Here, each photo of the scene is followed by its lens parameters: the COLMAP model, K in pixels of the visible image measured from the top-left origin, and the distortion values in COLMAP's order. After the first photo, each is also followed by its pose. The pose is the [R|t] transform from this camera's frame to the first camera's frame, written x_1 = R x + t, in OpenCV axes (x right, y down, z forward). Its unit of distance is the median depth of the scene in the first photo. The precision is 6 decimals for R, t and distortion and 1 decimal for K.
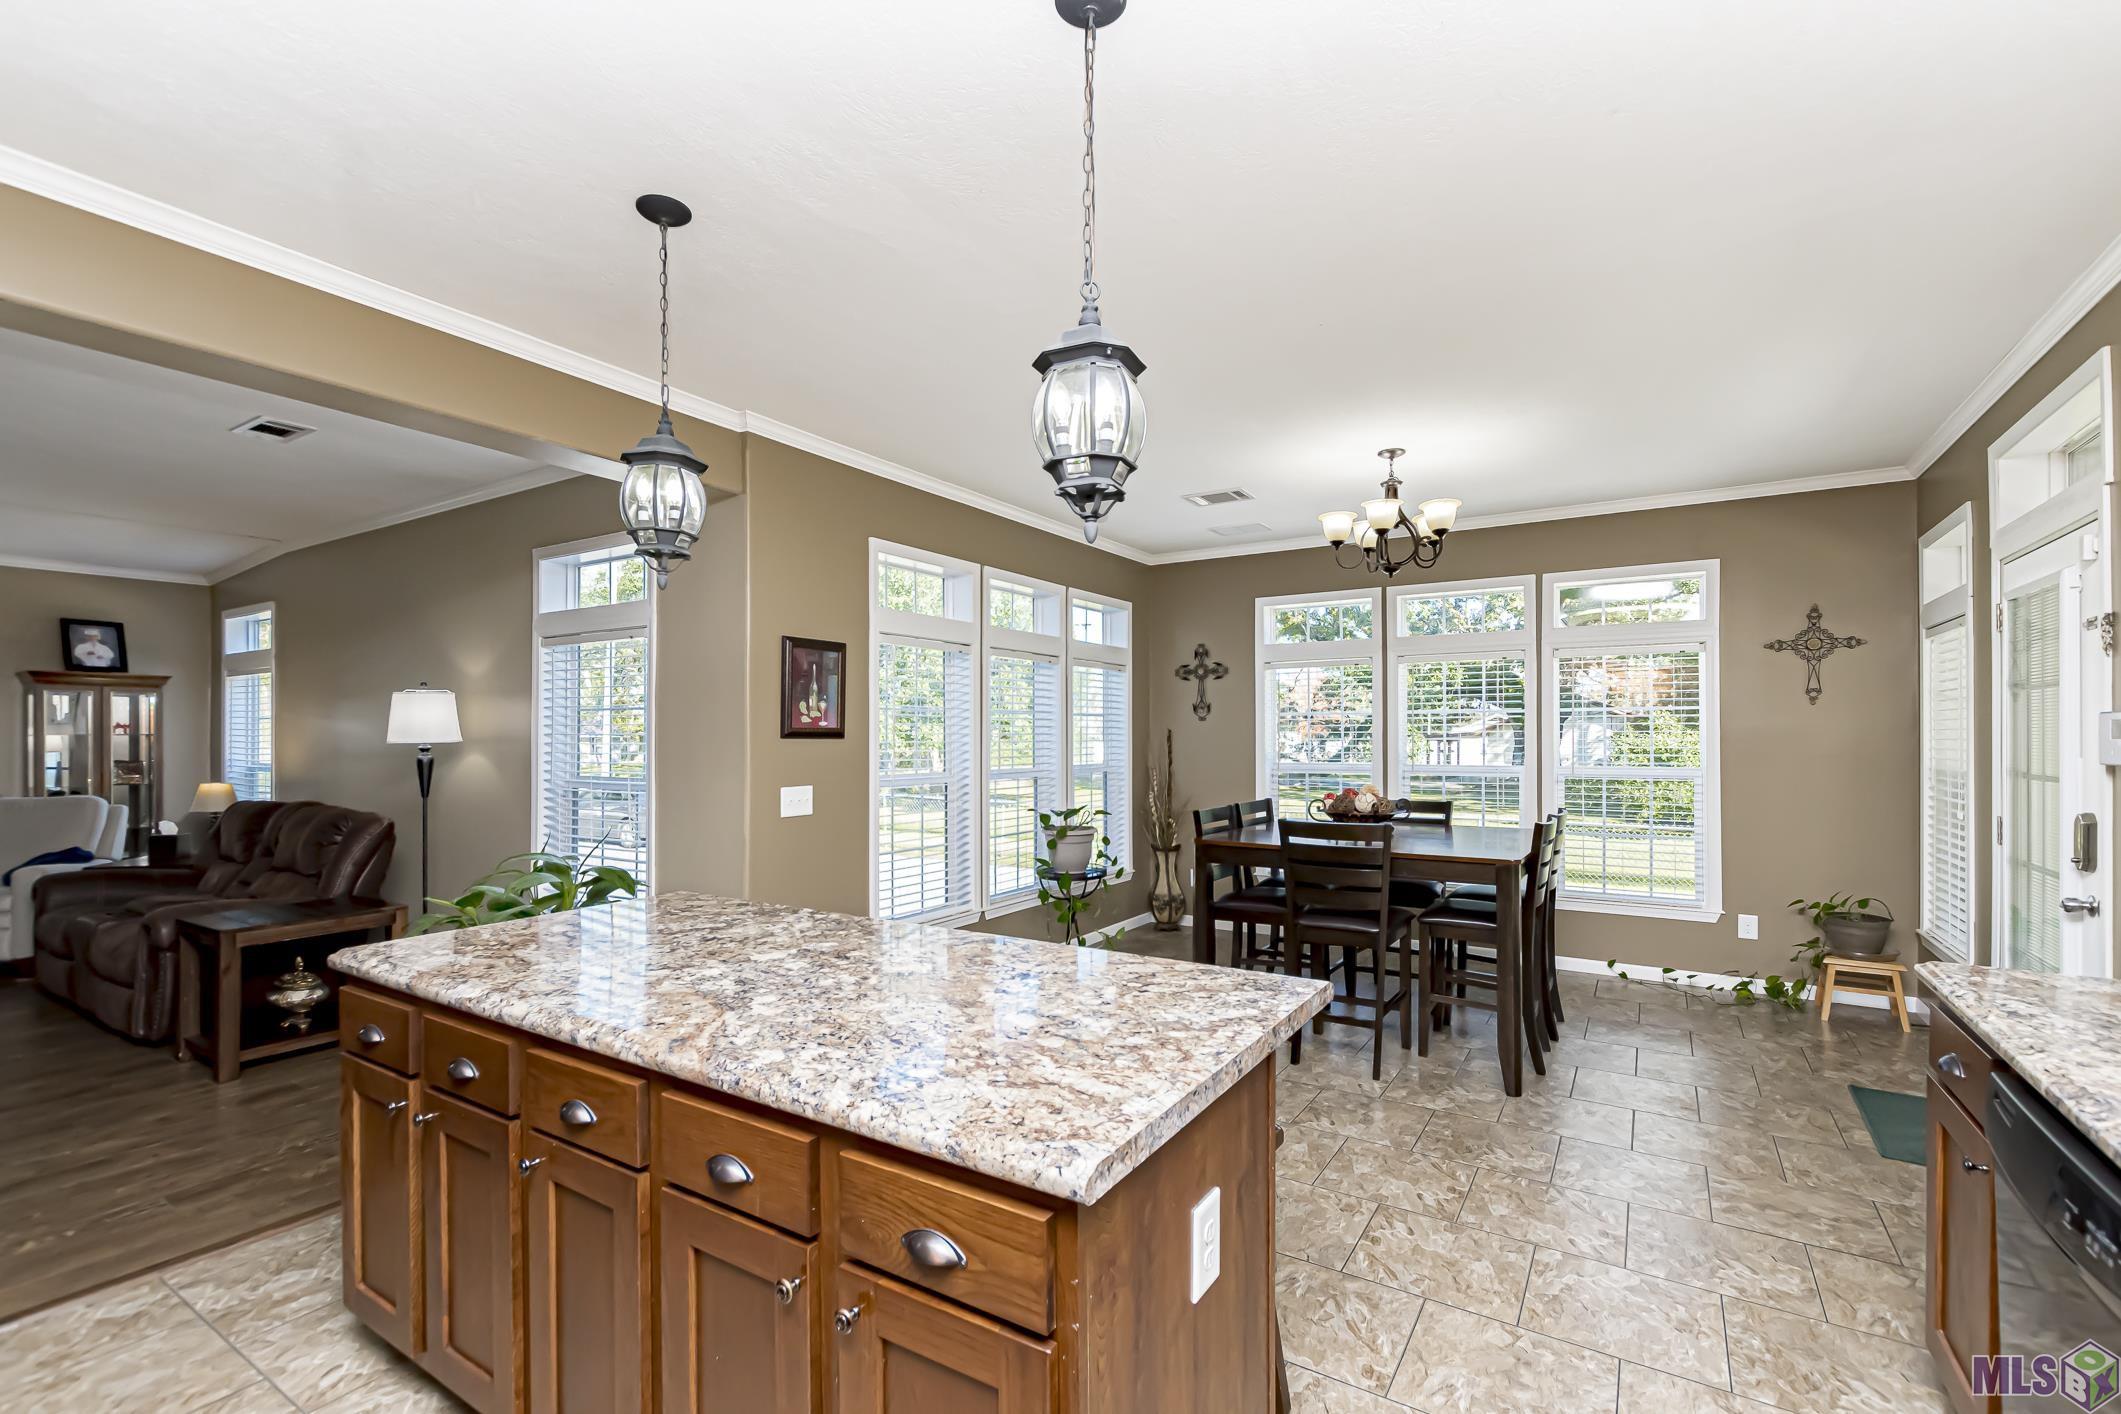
lens RADIAL K [[909.1, 0, 1062.5], [0, 909.1, 715.6], [0, 0, 1]] dist [-0.025041, 0.001370]
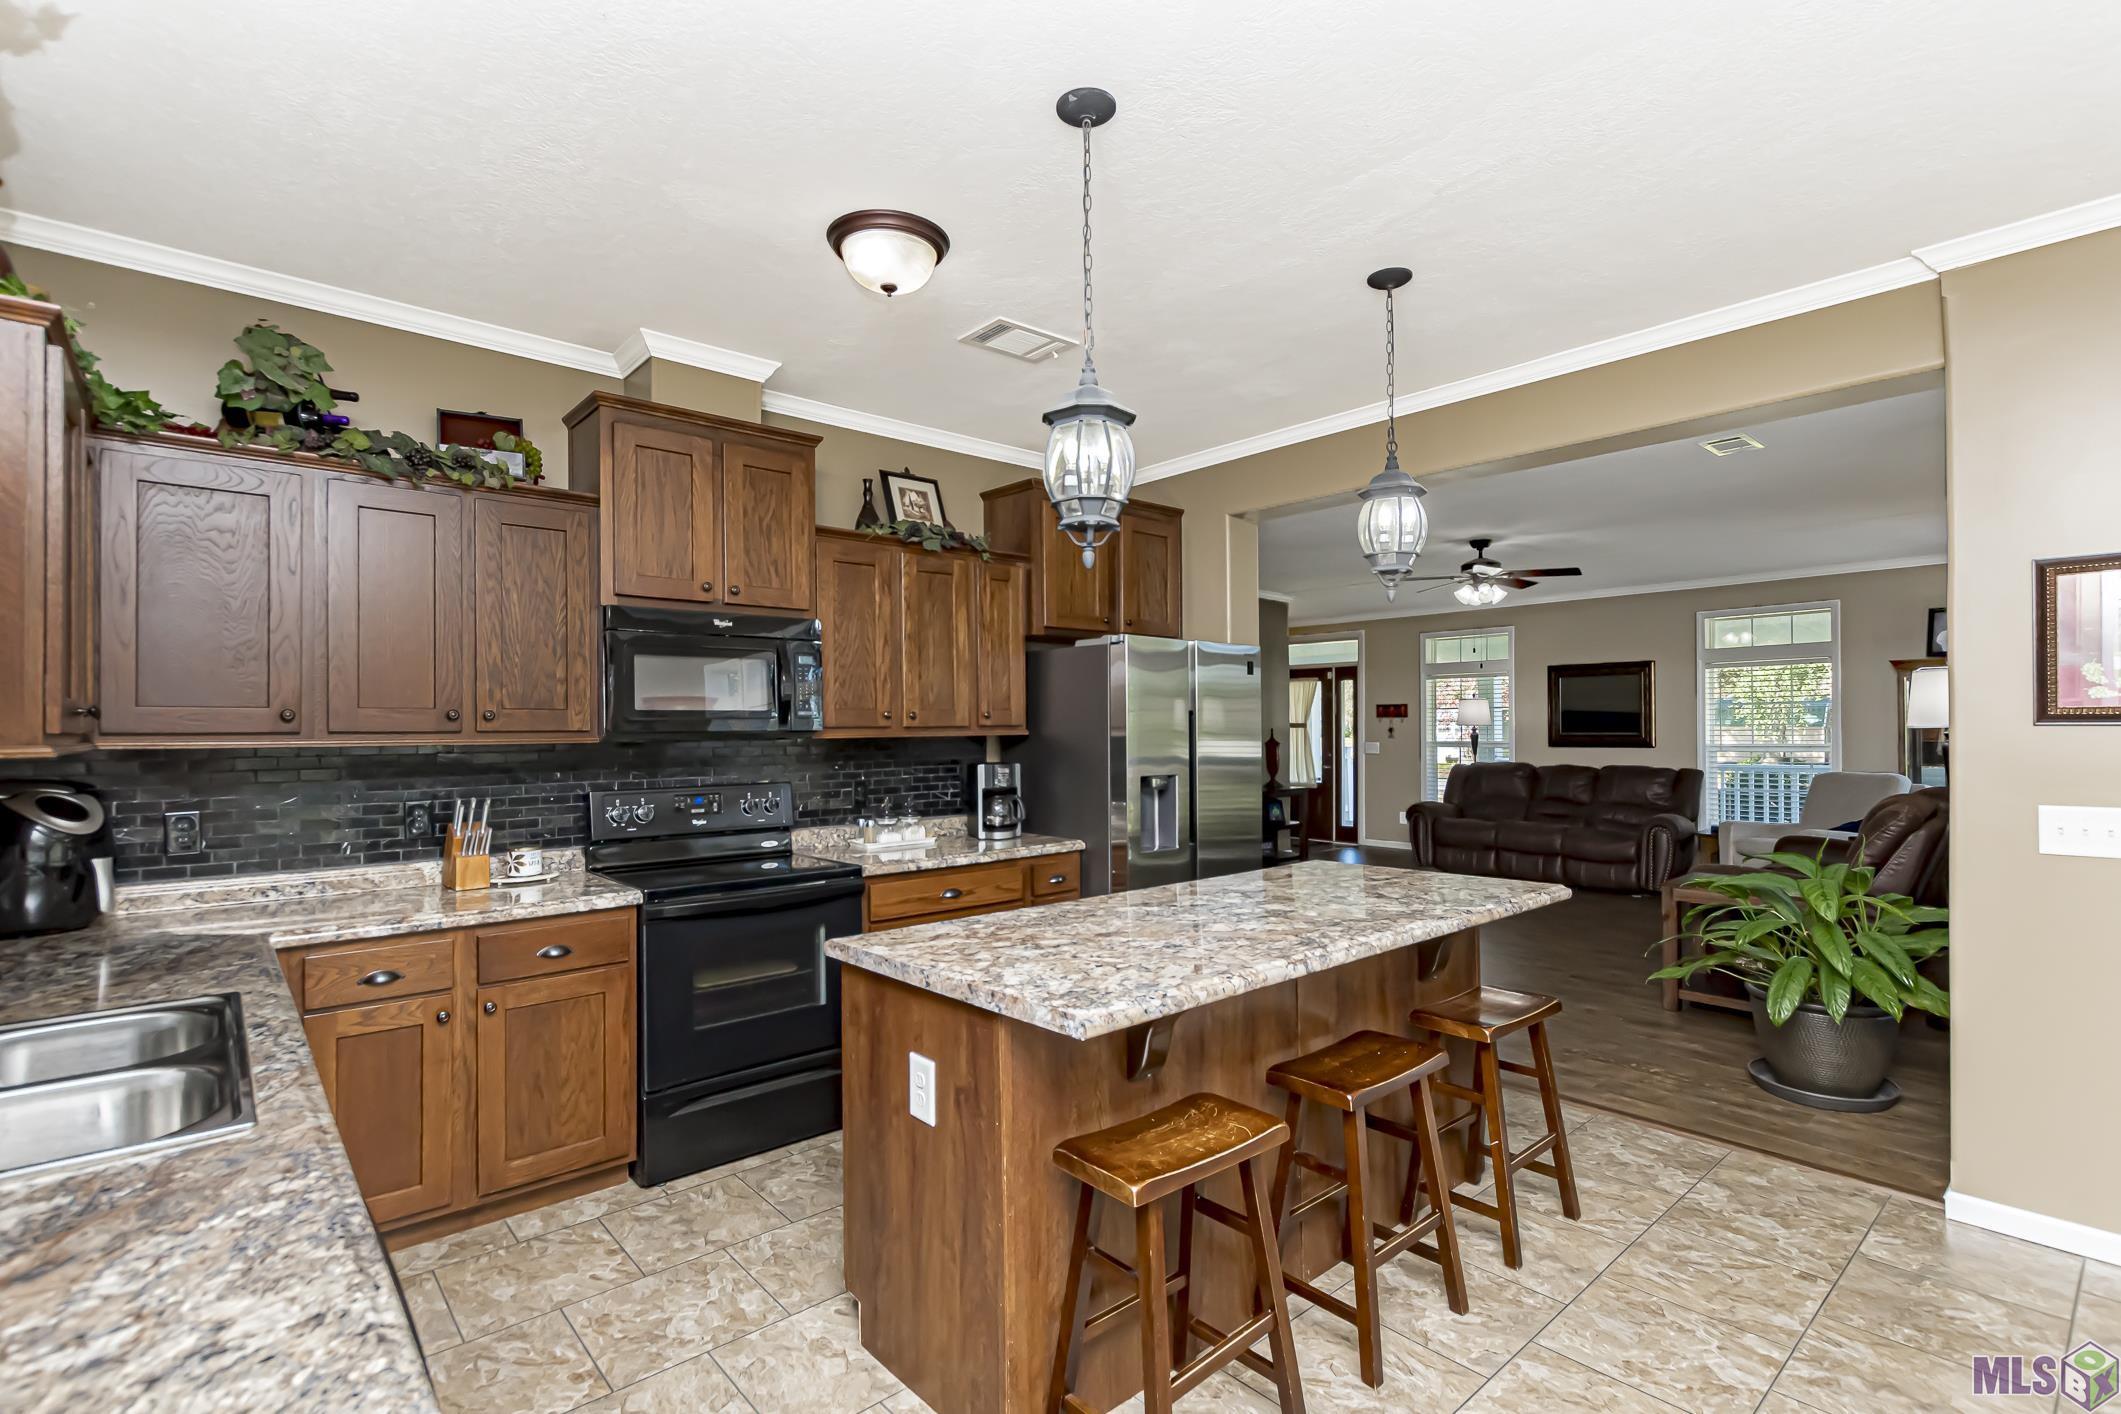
lens RADIAL K [[1017.7, 0, 1048.7], [0, 1017.7, 718.6], [0, 0, 1]] dist [-0.004473, -0.000063]
pose [[-0.261369, 0.012979, -0.965152, 1.431368], [0.031342, 0.999496, 0.004953, -0.001512], [0.964730, -0.028956, -0.261645, 1.414170]]
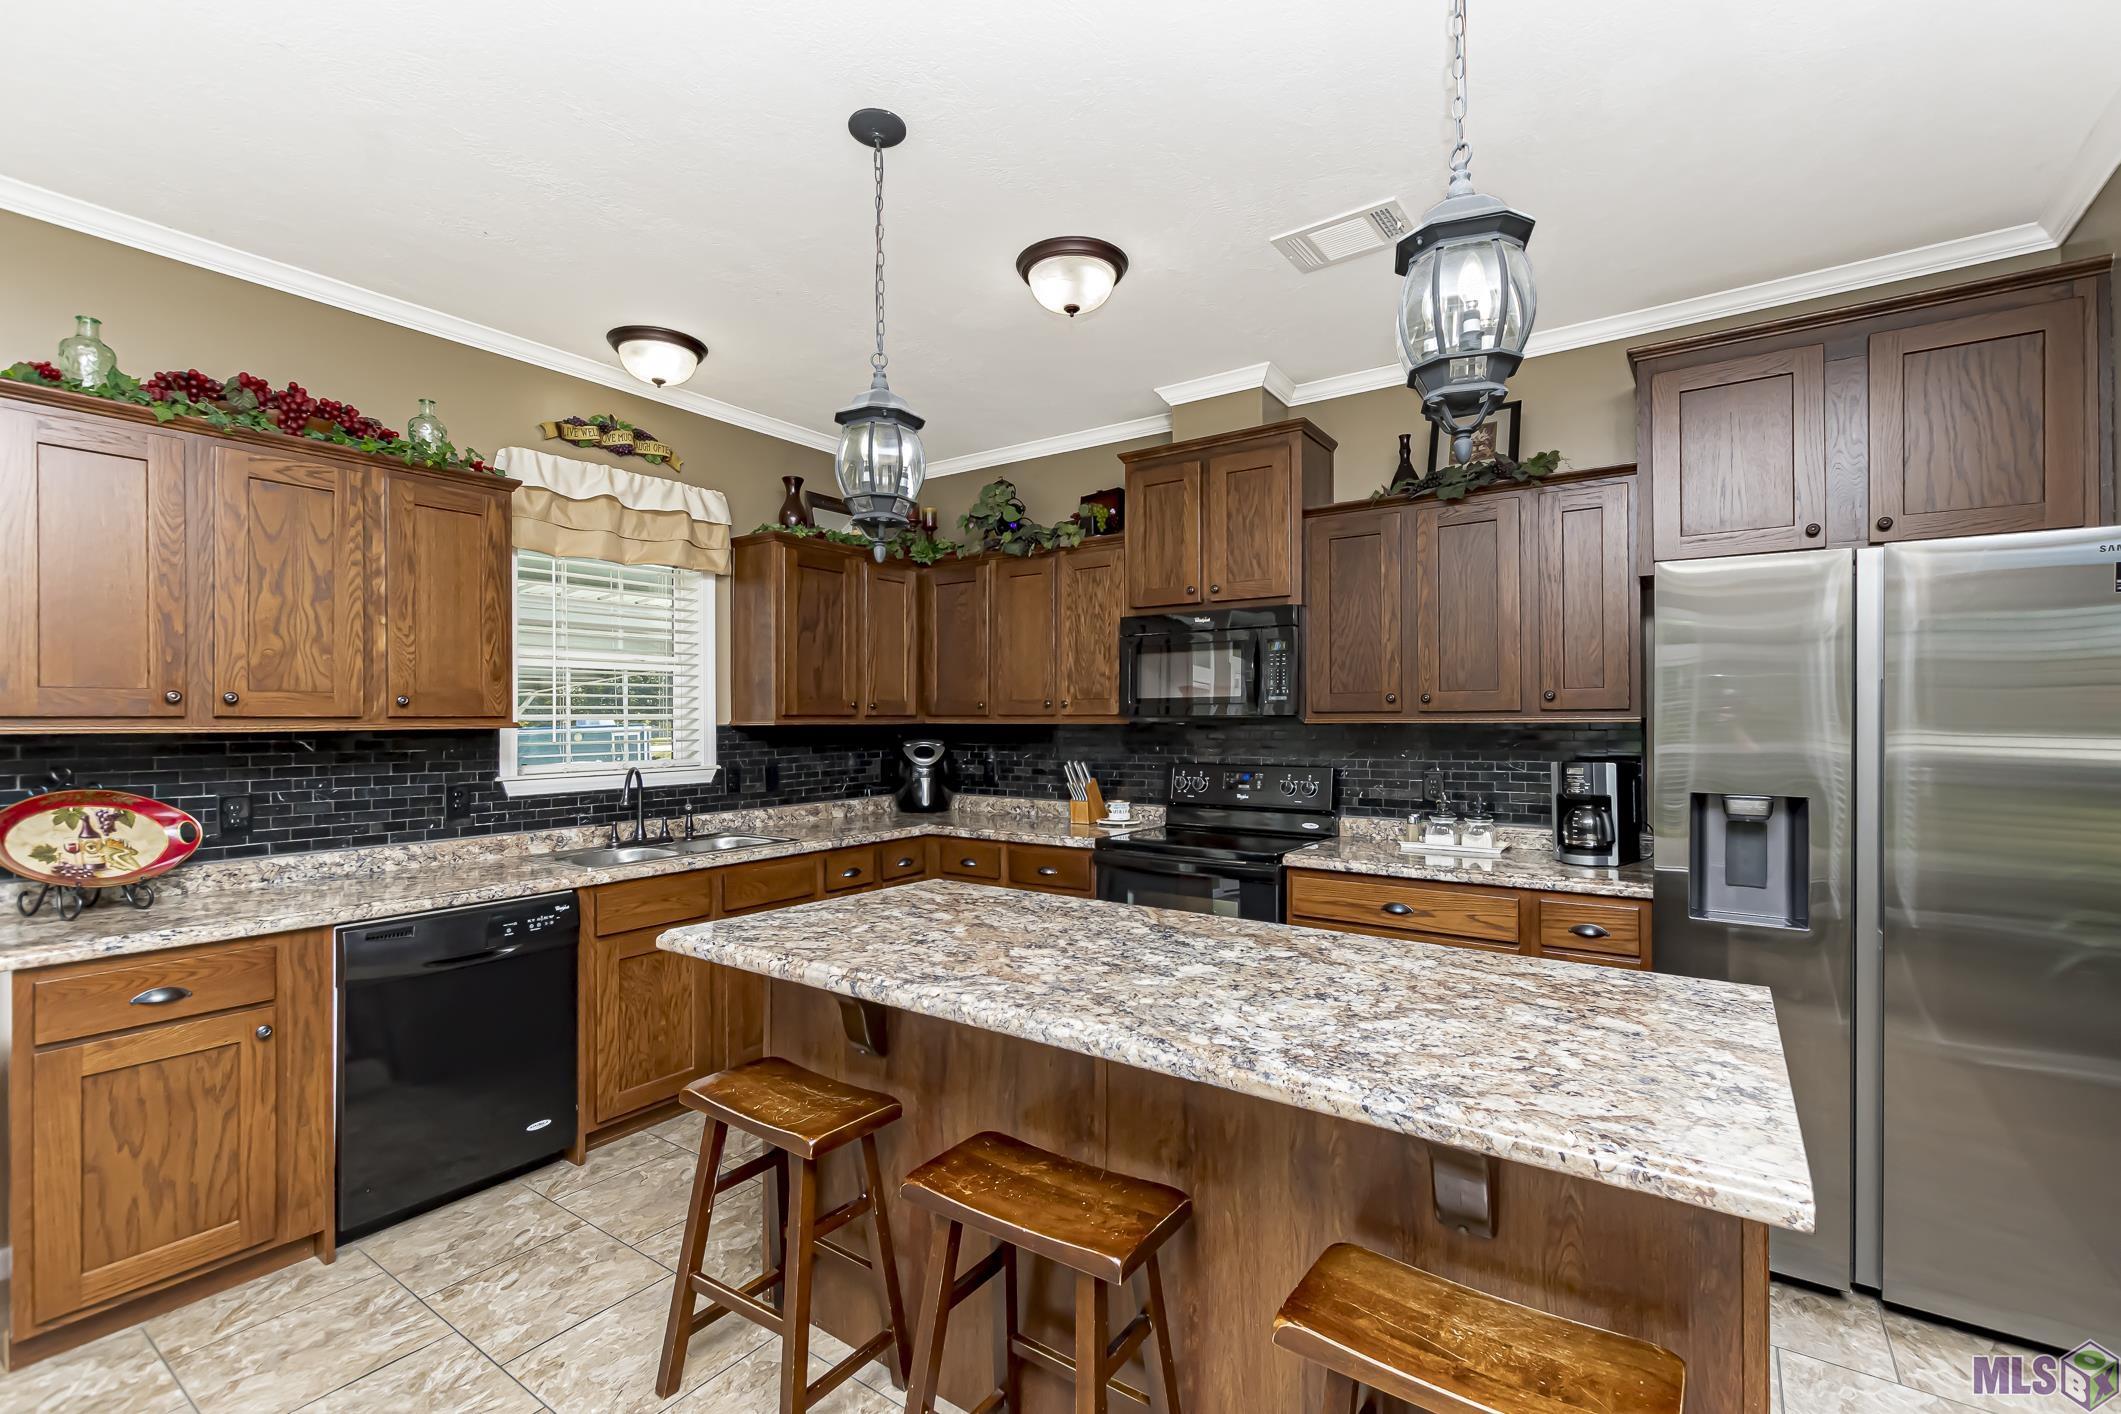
lens RADIAL K [[909.1, 0, 1048.3], [0, 909.1, 716.9], [0, 0, 1]] dist [-0.025041, 0.001370]
pose [[-0.998227, 0.019308, 0.056296, 0.479149], [0.017738, 0.999443, -0.028258, 0.041787], [-0.056811, -0.027210, -0.998014, 1.969618]]
